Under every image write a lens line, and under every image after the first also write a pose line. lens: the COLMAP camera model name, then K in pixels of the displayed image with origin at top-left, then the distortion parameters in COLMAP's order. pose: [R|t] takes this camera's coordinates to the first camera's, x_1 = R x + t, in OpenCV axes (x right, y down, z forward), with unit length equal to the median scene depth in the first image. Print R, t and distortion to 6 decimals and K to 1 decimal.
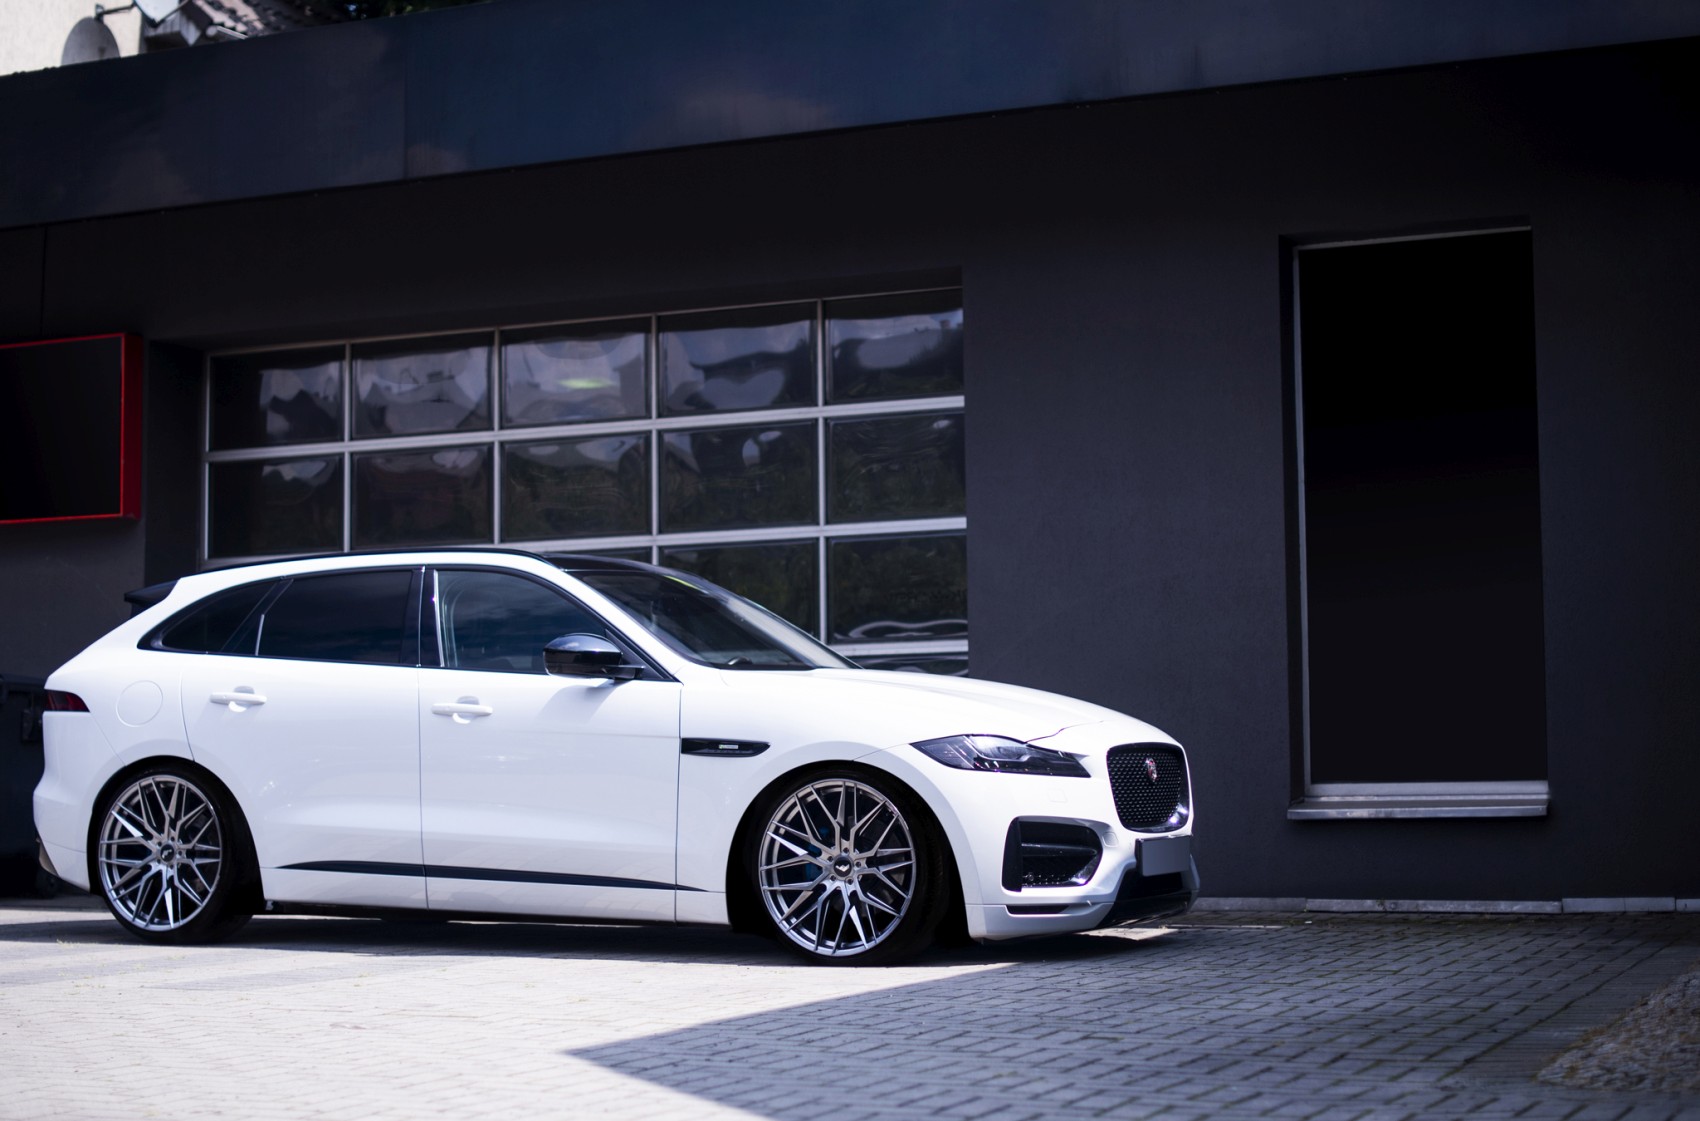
lens RADIAL K [[2656.4, 0, 850.0], [0, 2656.4, 560.5], [0, 0, 1]] dist [-0.130352, -0.003249]
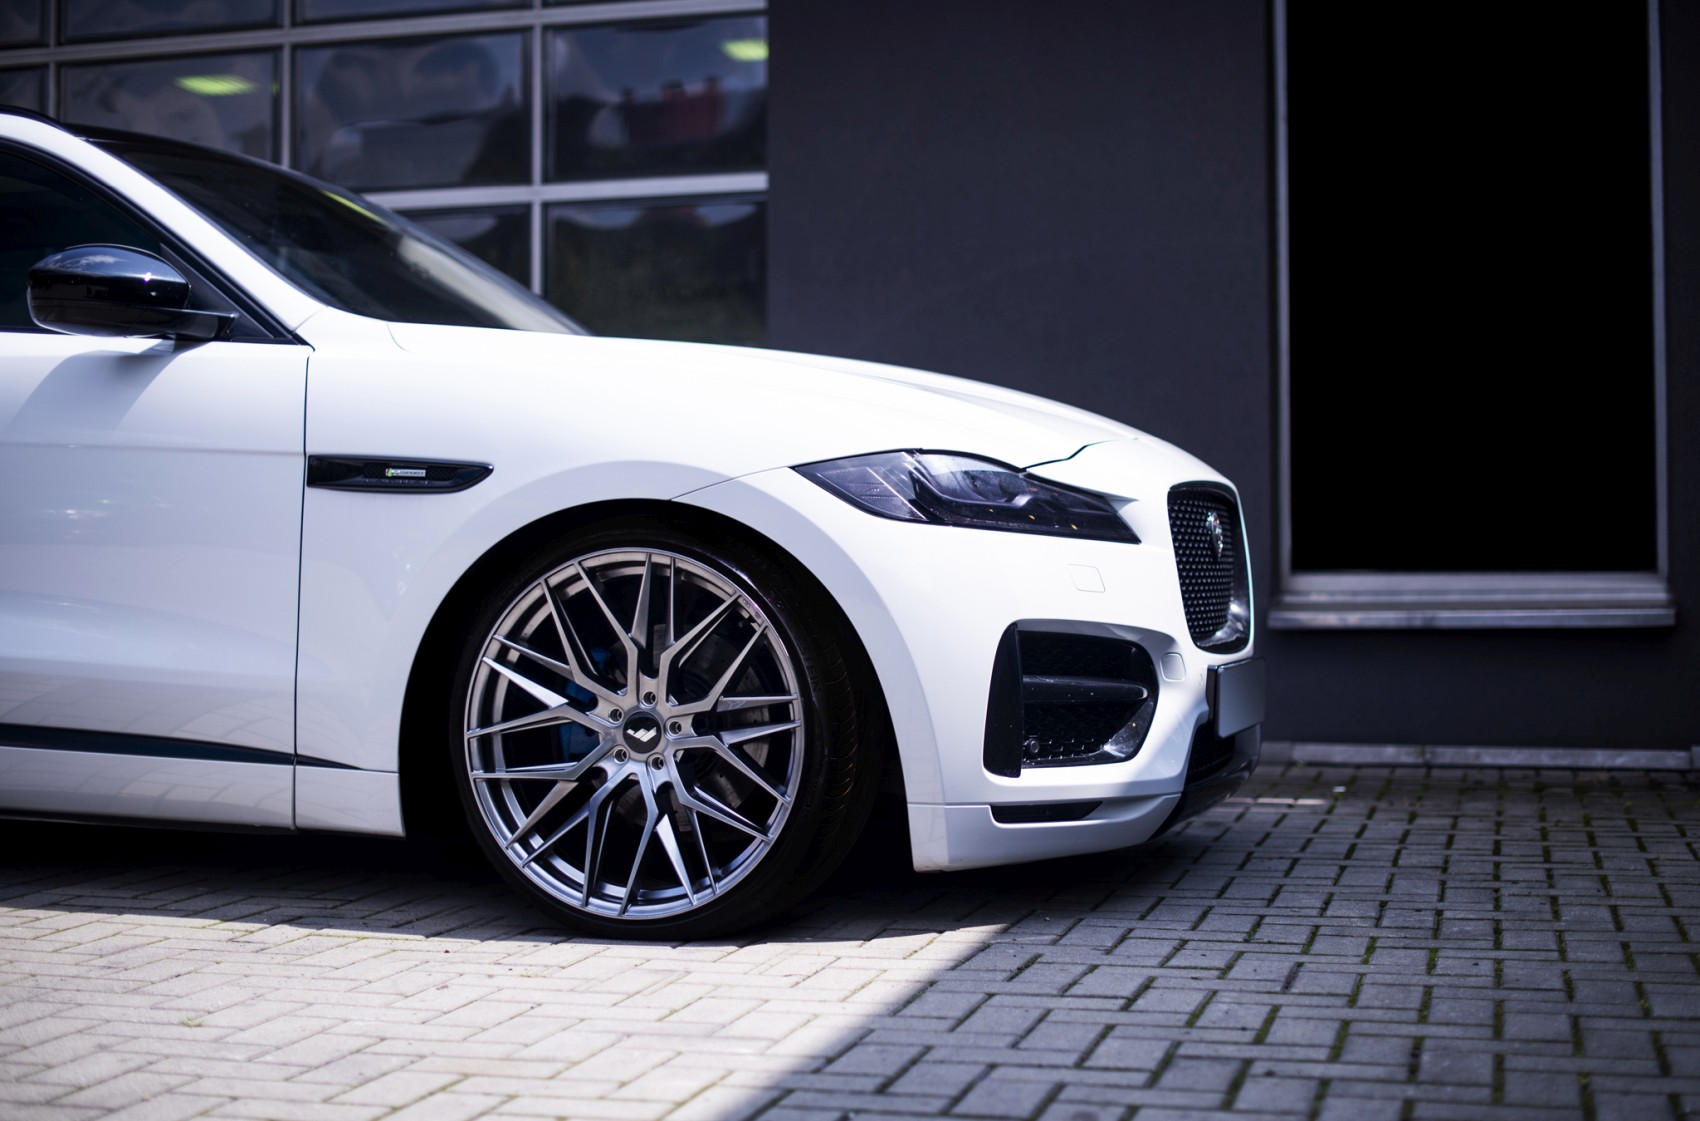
lens RADIAL K [[2656.4, 0, 850.0], [0, 2656.4, 560.5], [0, 0, 1]] dist [-0.130352, -0.003249]
pose [[0.993789, 0.004227, 0.111204, -0.018626], [-0.016243, 0.994086, 0.107371, 0.033691], [-0.110093, -0.108511, 0.987980, 0.531066]]
